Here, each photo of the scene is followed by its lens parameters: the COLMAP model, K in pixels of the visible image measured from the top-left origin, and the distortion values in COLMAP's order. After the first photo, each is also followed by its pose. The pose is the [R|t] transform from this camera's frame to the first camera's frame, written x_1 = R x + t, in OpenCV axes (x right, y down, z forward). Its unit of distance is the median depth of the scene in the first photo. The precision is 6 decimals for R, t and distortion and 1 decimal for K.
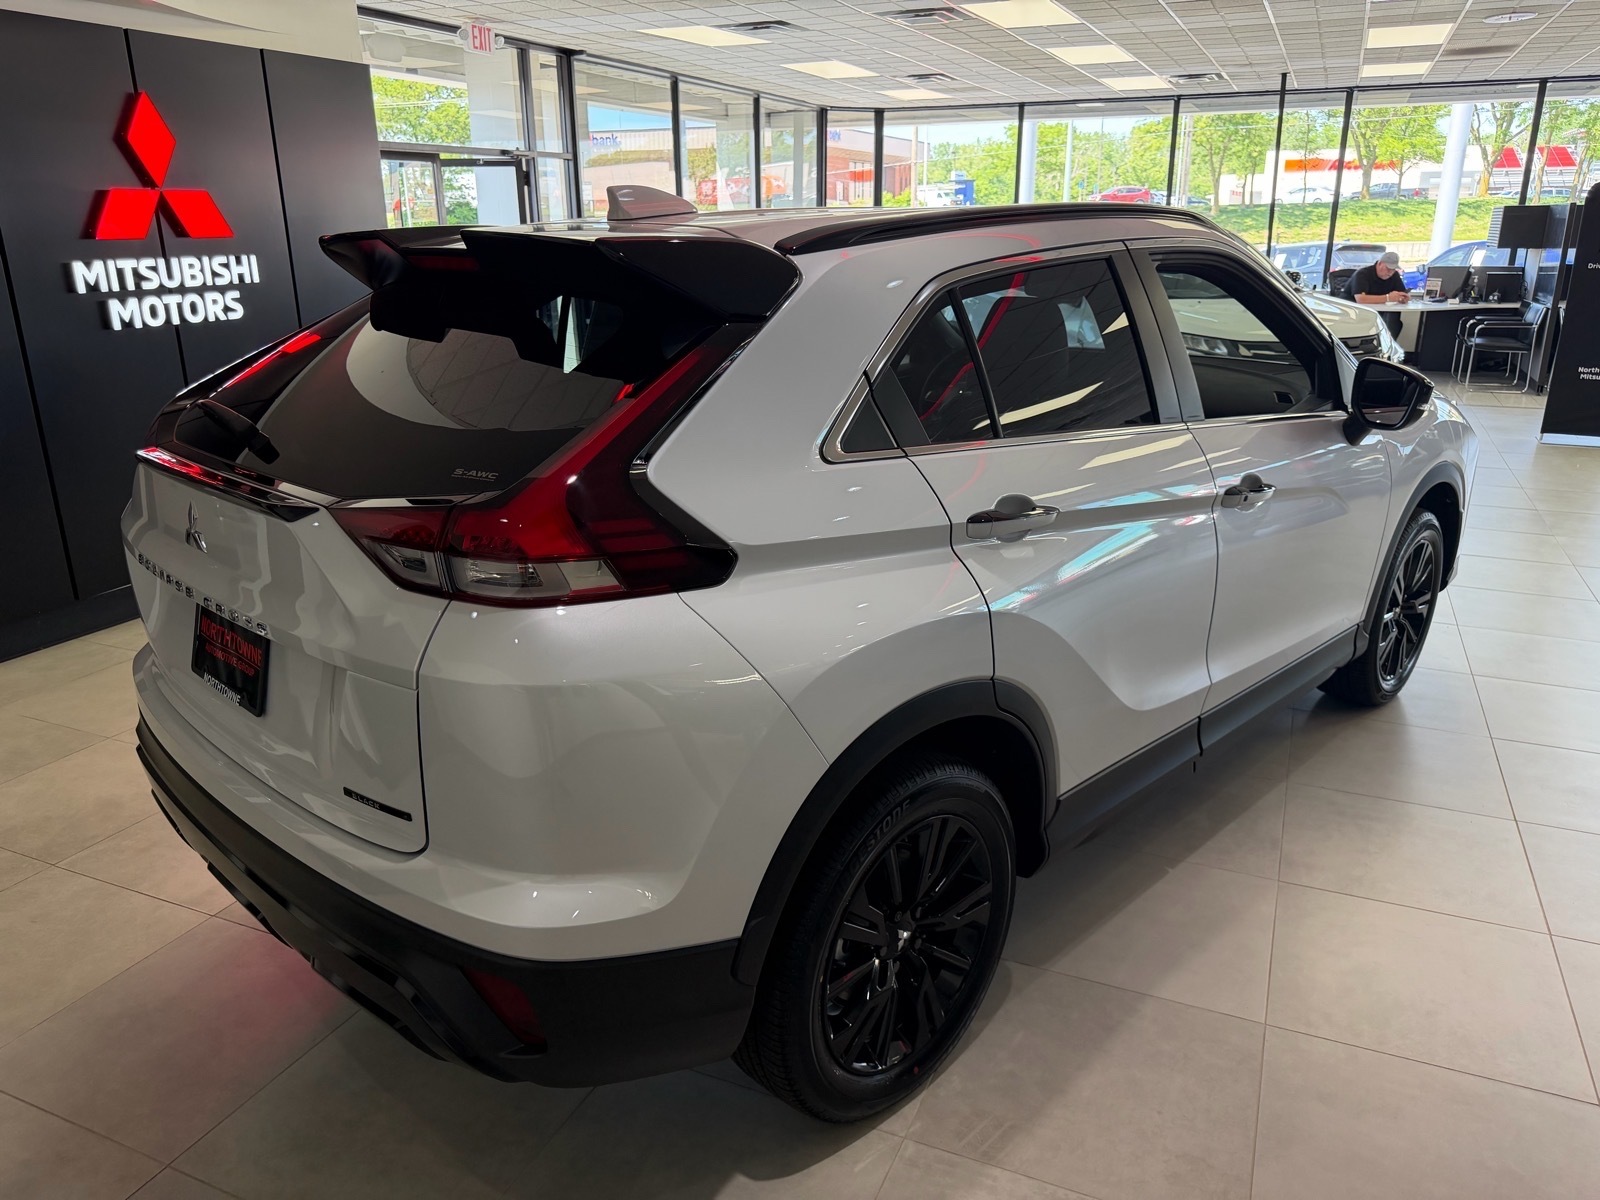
lens RADIAL K [[1156.3, 0, 781.7], [0, 1156.3, 595.7], [0, 0, 1]] dist [0.012854, -0.001794]
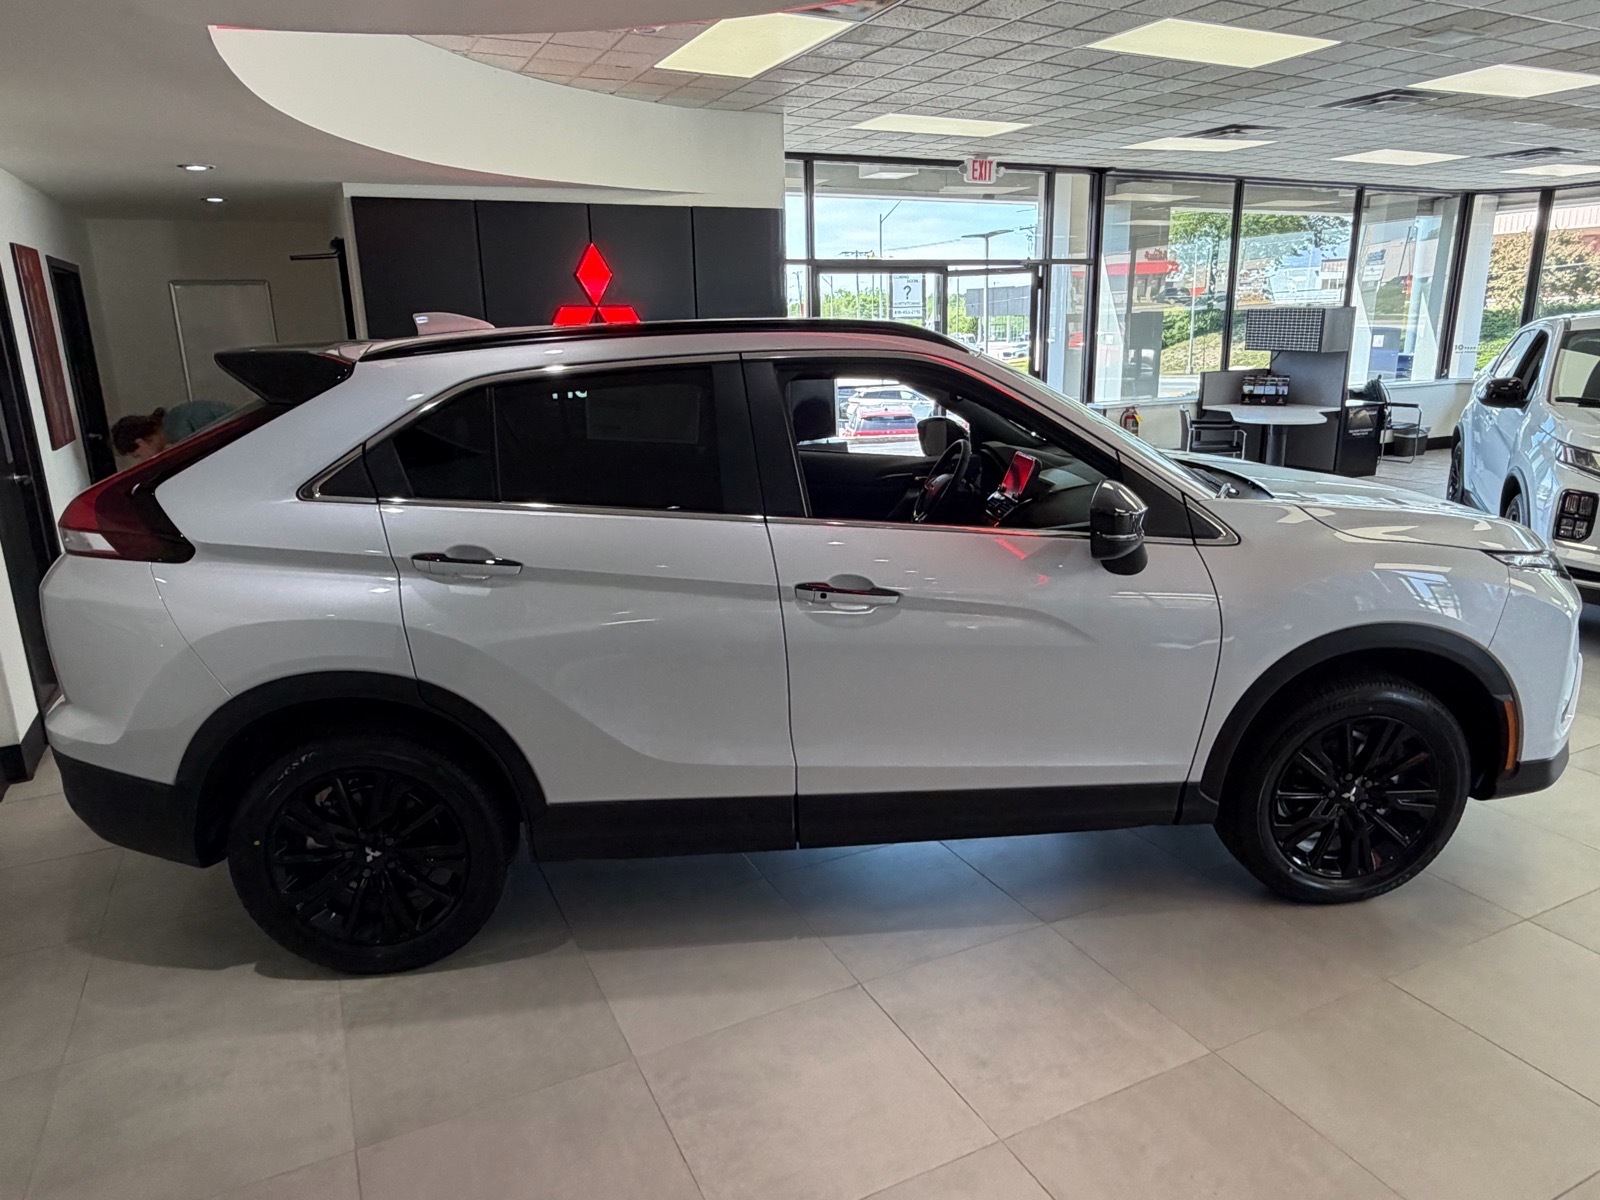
lens RADIAL K [[1047.6, 0, 800.0], [0, 1047.6, 600.0], [0, 0, 1]] dist [-0.002080, -0.002081]
pose [[0.768918, 0.156227, -0.619966, 0.541044], [-0.183760, 0.982773, 0.019743, -0.052485], [0.612370, 0.098744, 0.784380, 0.135705]]
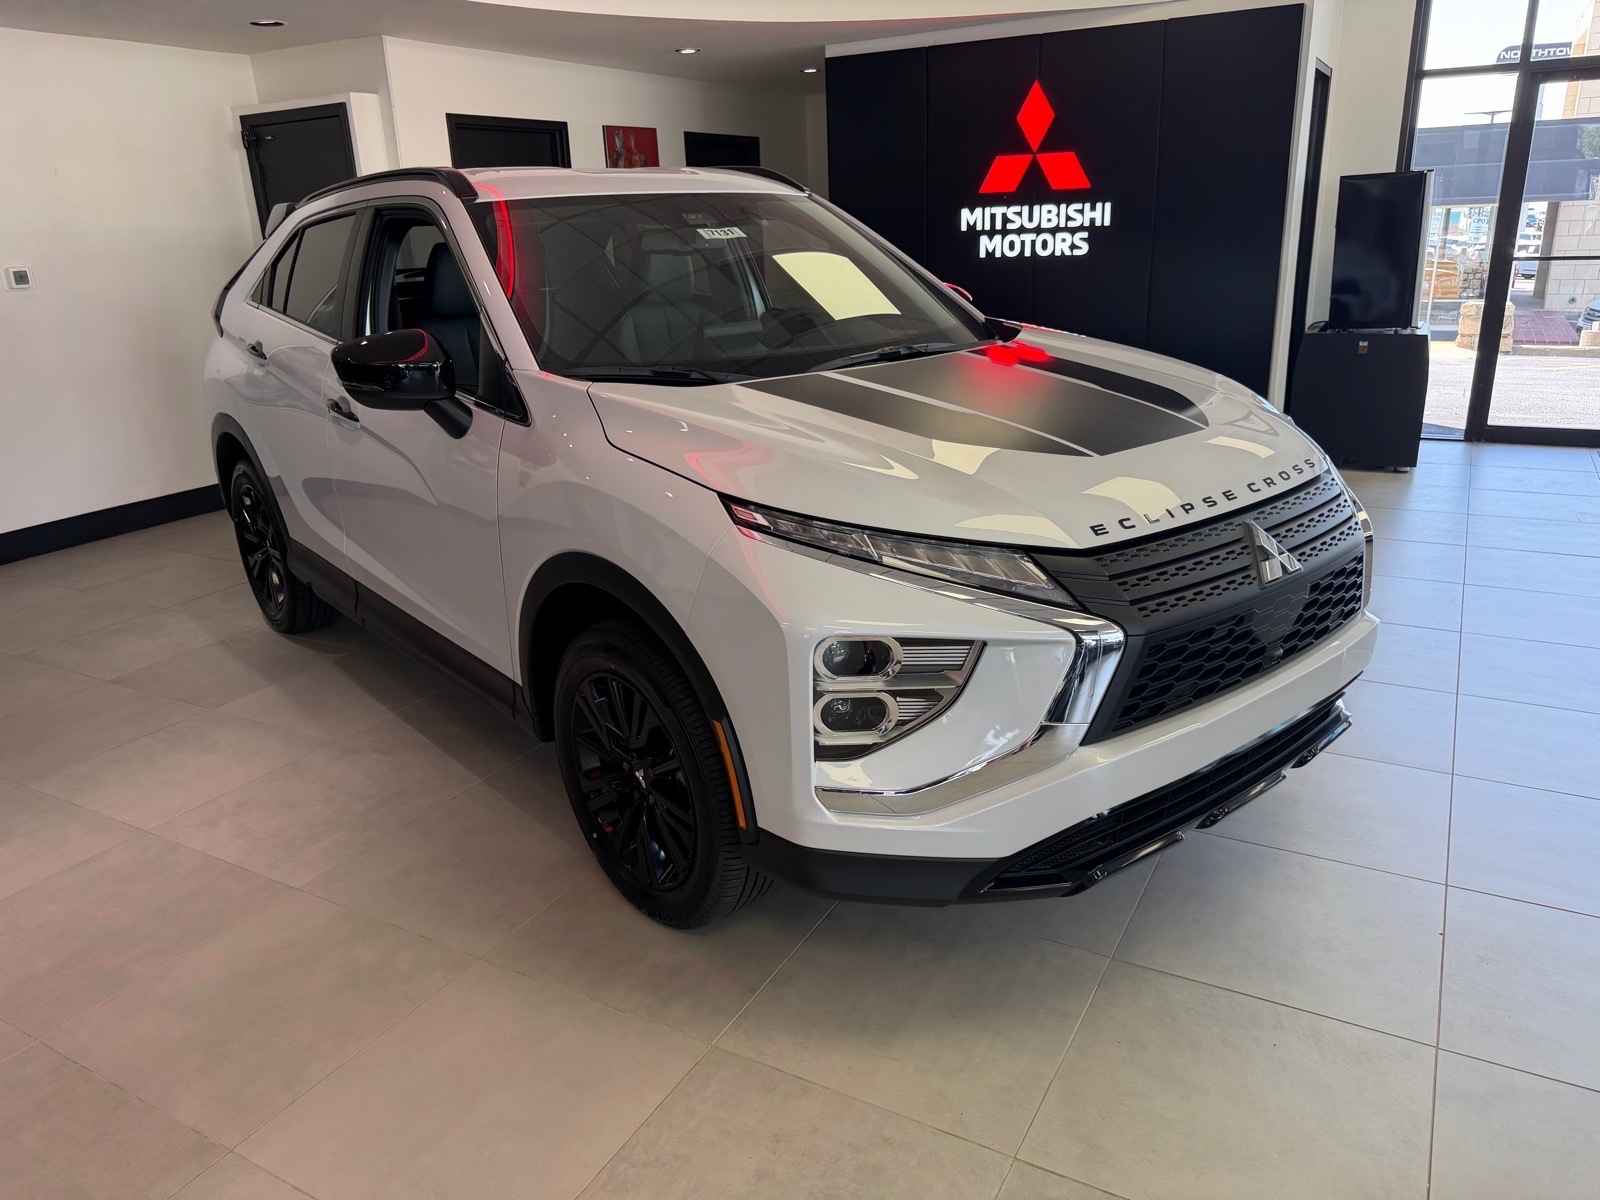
lens RADIAL K [[1156.3, 0, 781.7], [0, 1156.3, 595.7], [0, 0, 1]] dist [0.012854, -0.001794]
pose [[-0.105757, 0.319857, -0.941545, 0.879686], [-0.269773, 0.902116, 0.336764, -0.252245], [0.957099, 0.289618, -0.009117, 0.849940]]
